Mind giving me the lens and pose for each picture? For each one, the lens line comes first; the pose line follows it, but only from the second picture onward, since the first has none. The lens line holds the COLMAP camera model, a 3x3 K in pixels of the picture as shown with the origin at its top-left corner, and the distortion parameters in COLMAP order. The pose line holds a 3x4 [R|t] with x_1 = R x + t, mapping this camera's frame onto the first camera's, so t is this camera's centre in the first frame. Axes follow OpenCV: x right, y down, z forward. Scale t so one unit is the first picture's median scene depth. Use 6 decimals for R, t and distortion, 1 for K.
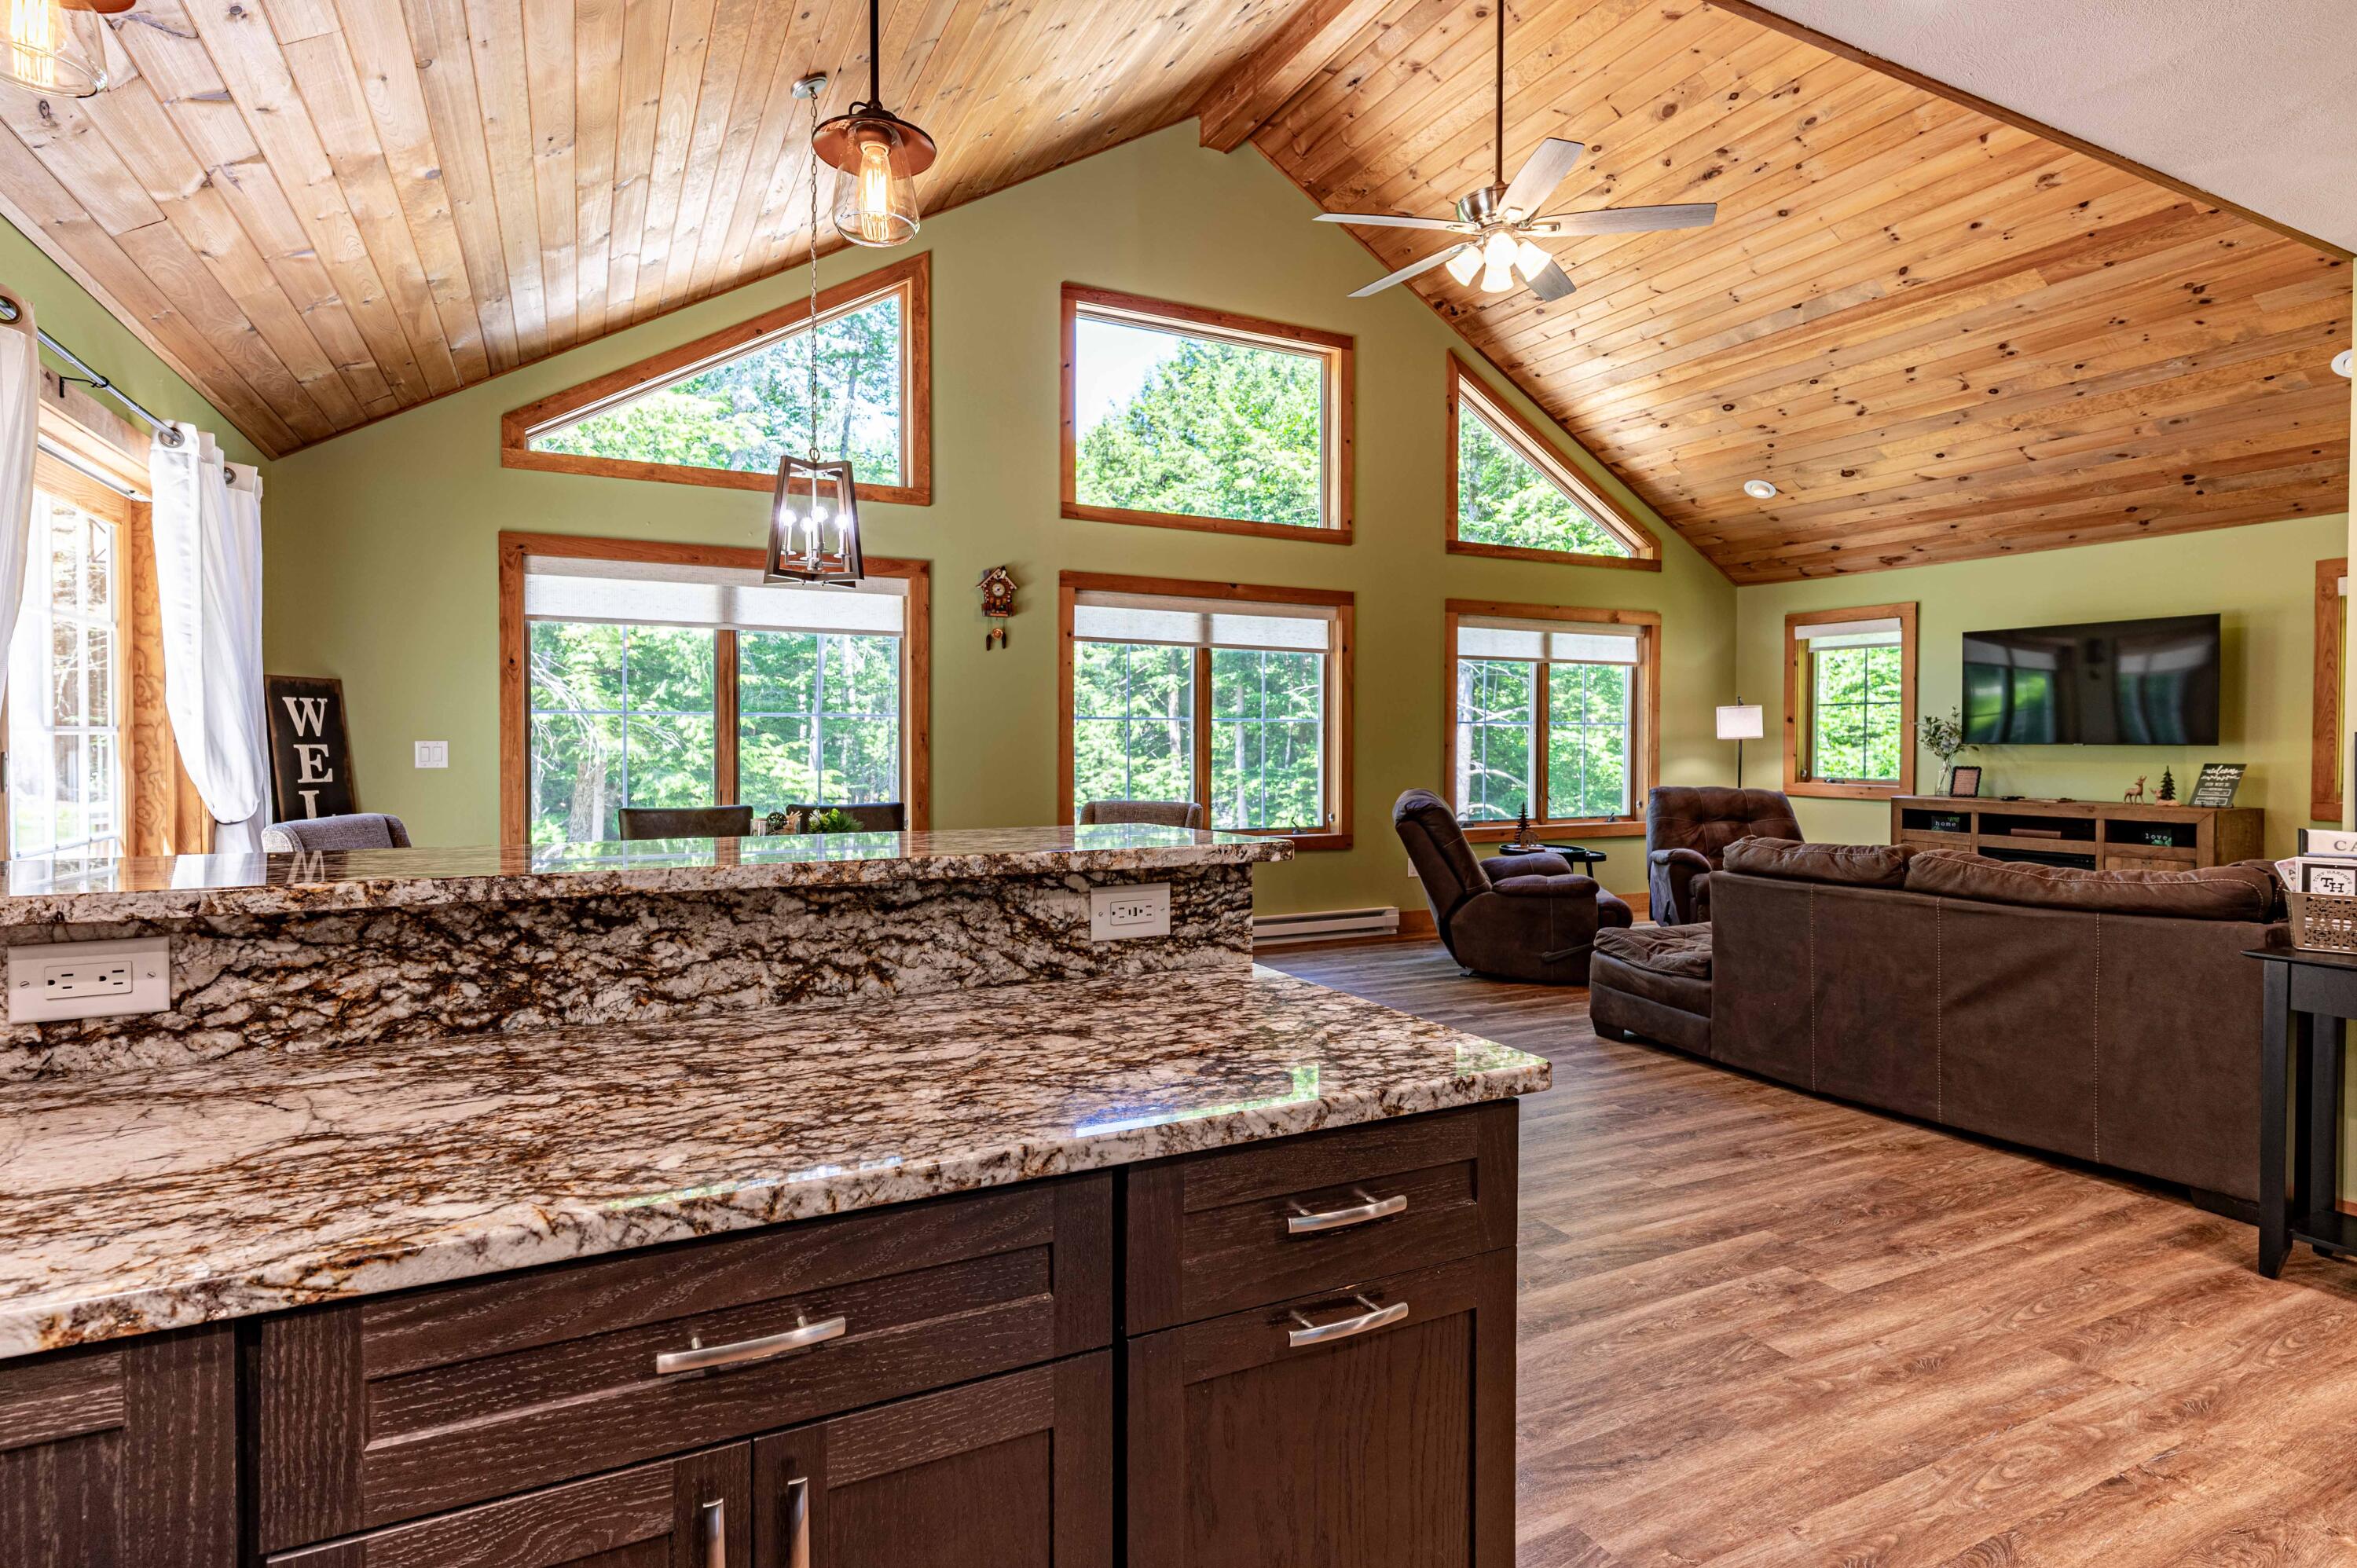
lens RADIAL K [[1155.7, 0, 1201.1], [0, 1155.7, 760.7], [0, 0, 1]] dist [0.001831, -0.000006]
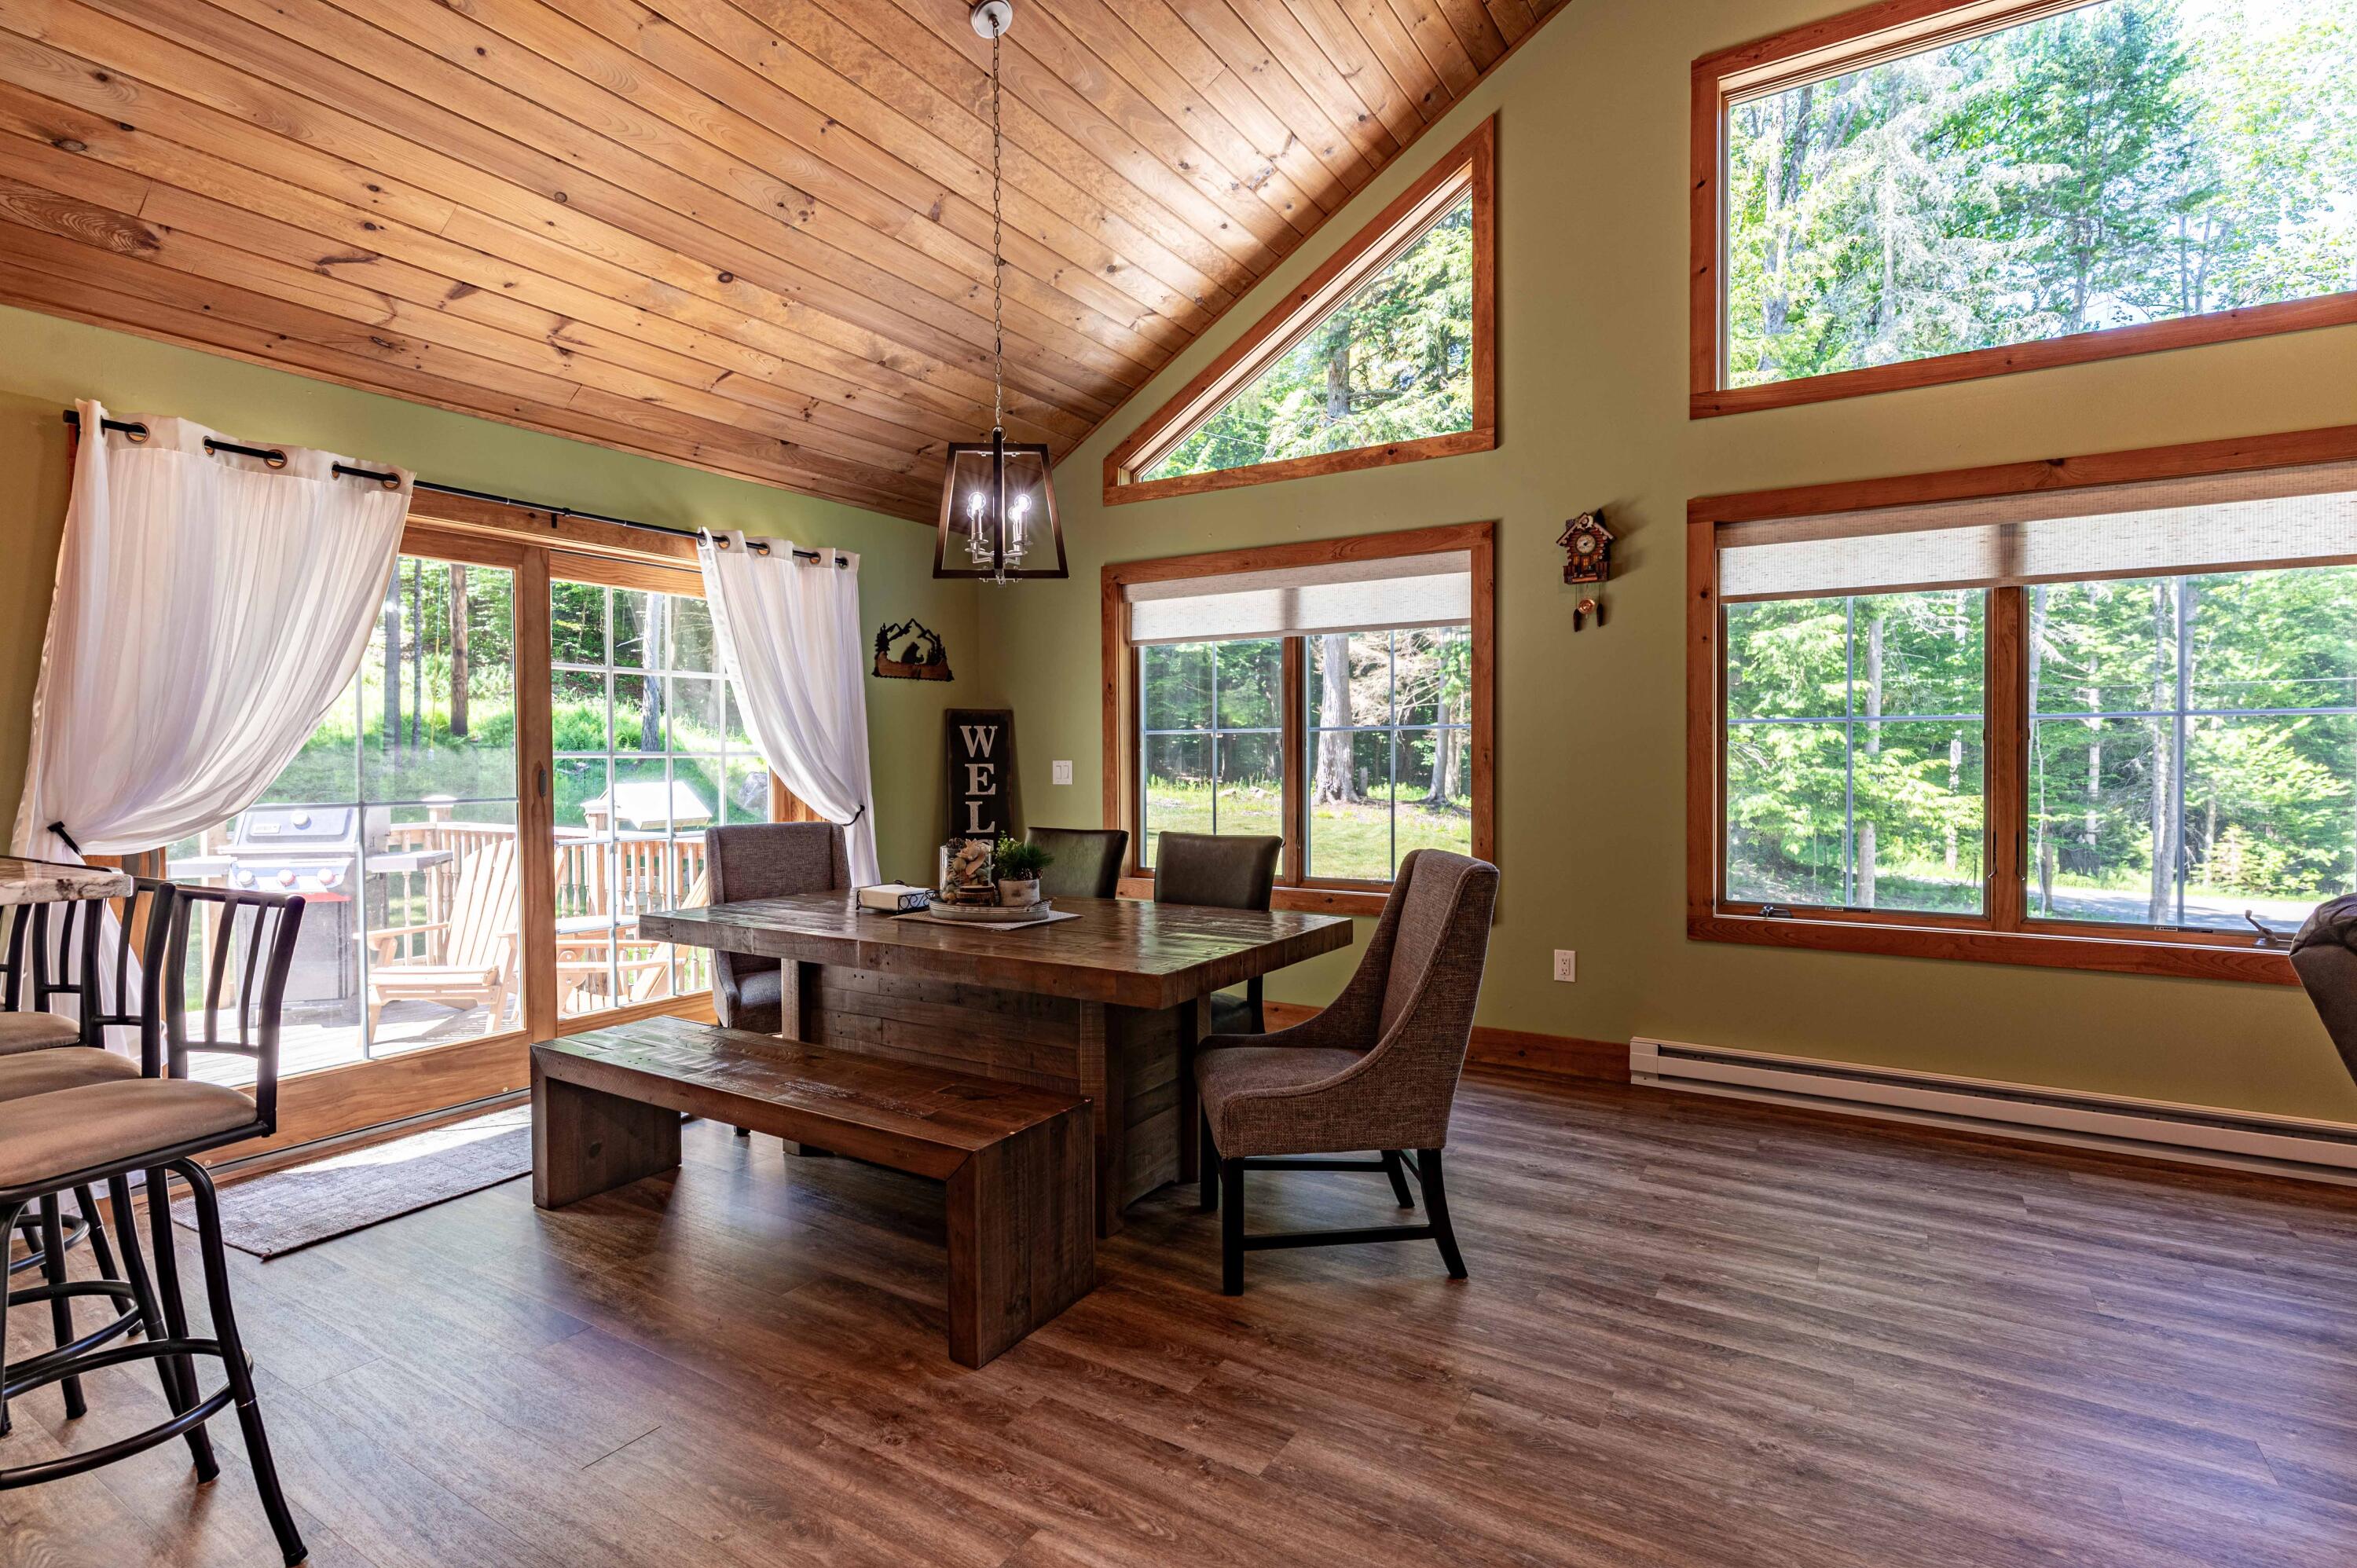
lens RADIAL K [[1155.7, 0, 1150.6], [0, 1155.7, 771.6], [0, 0, 1]] dist [0.001831, -0.000006]
pose [[0.525754, 0.005137, -0.850621, 0.293696], [-0.010070, 0.999949, -0.000185, -0.006019], [0.850577, 0.008663, 0.525780, 0.412011]]
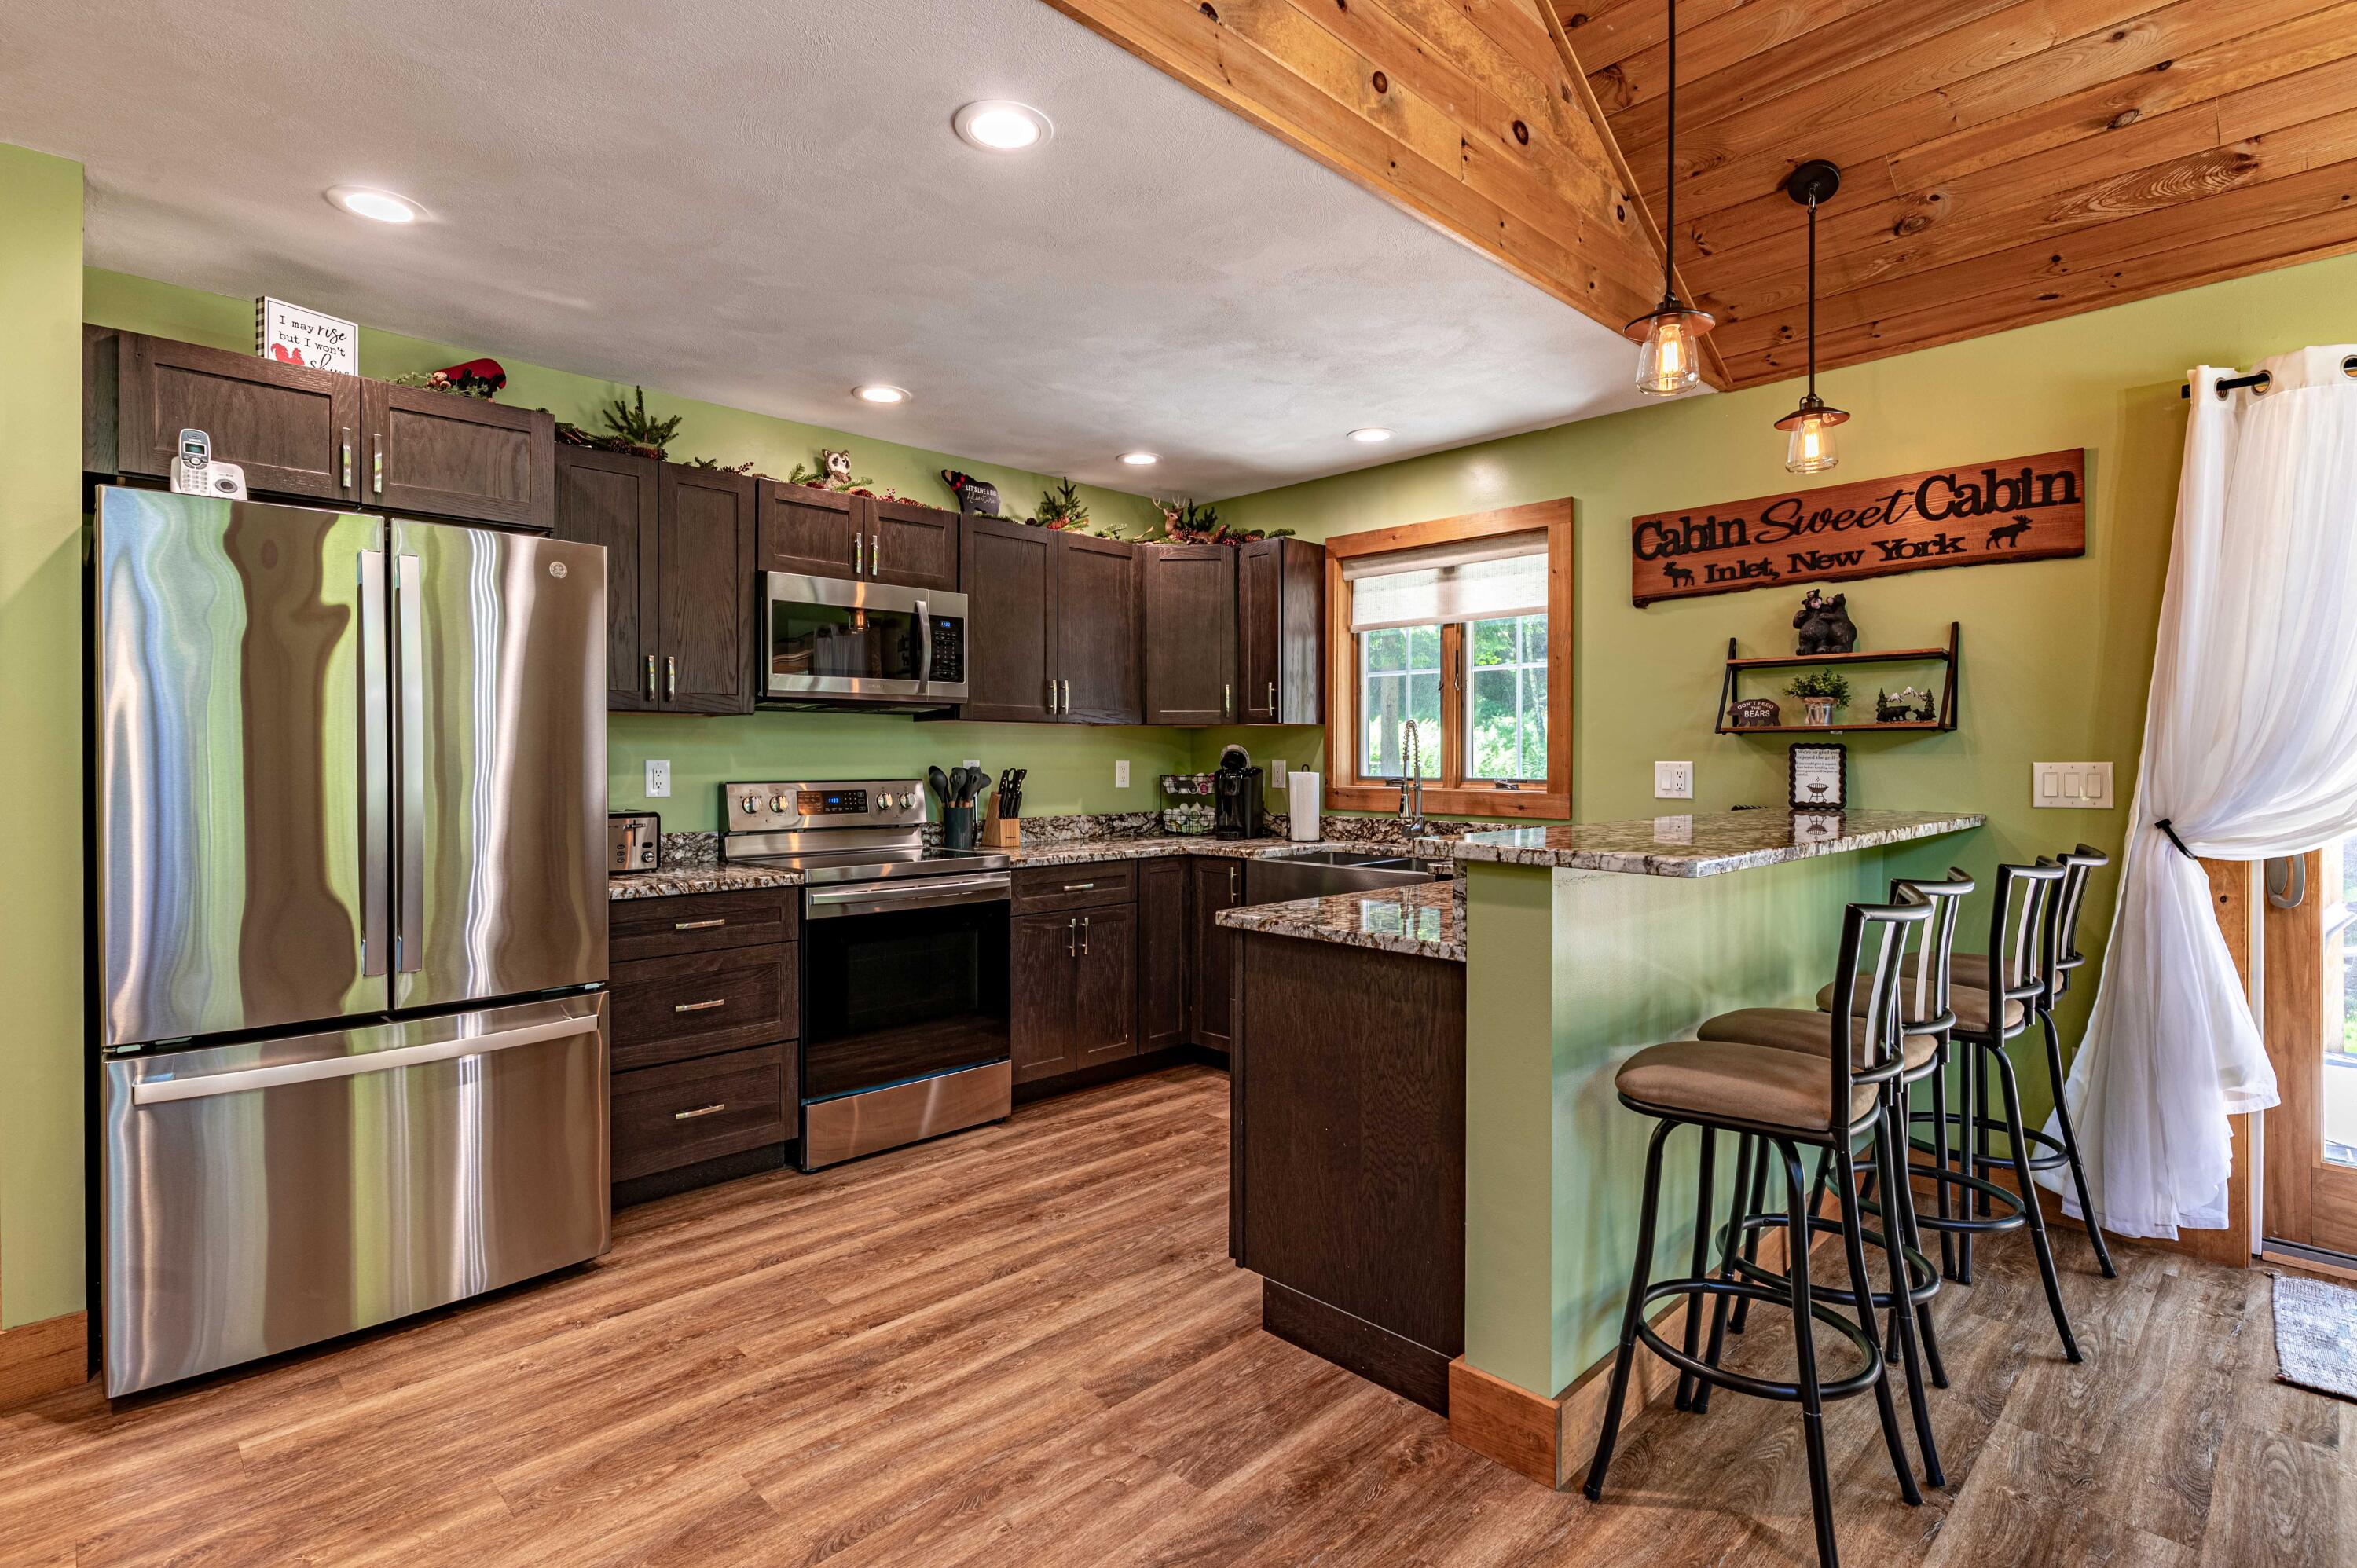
lens RADIAL K [[1155.7, 0, 1180.7], [0, 1155.7, 757.5], [0, 0, 1]] dist [0.001831, -0.000006]
pose [[-0.947631, -0.001358, -0.319363, 0.159297], [-0.007191, 0.999828, 0.017085, -0.010435], [0.319285, 0.018487, -0.947478, 0.599100]]
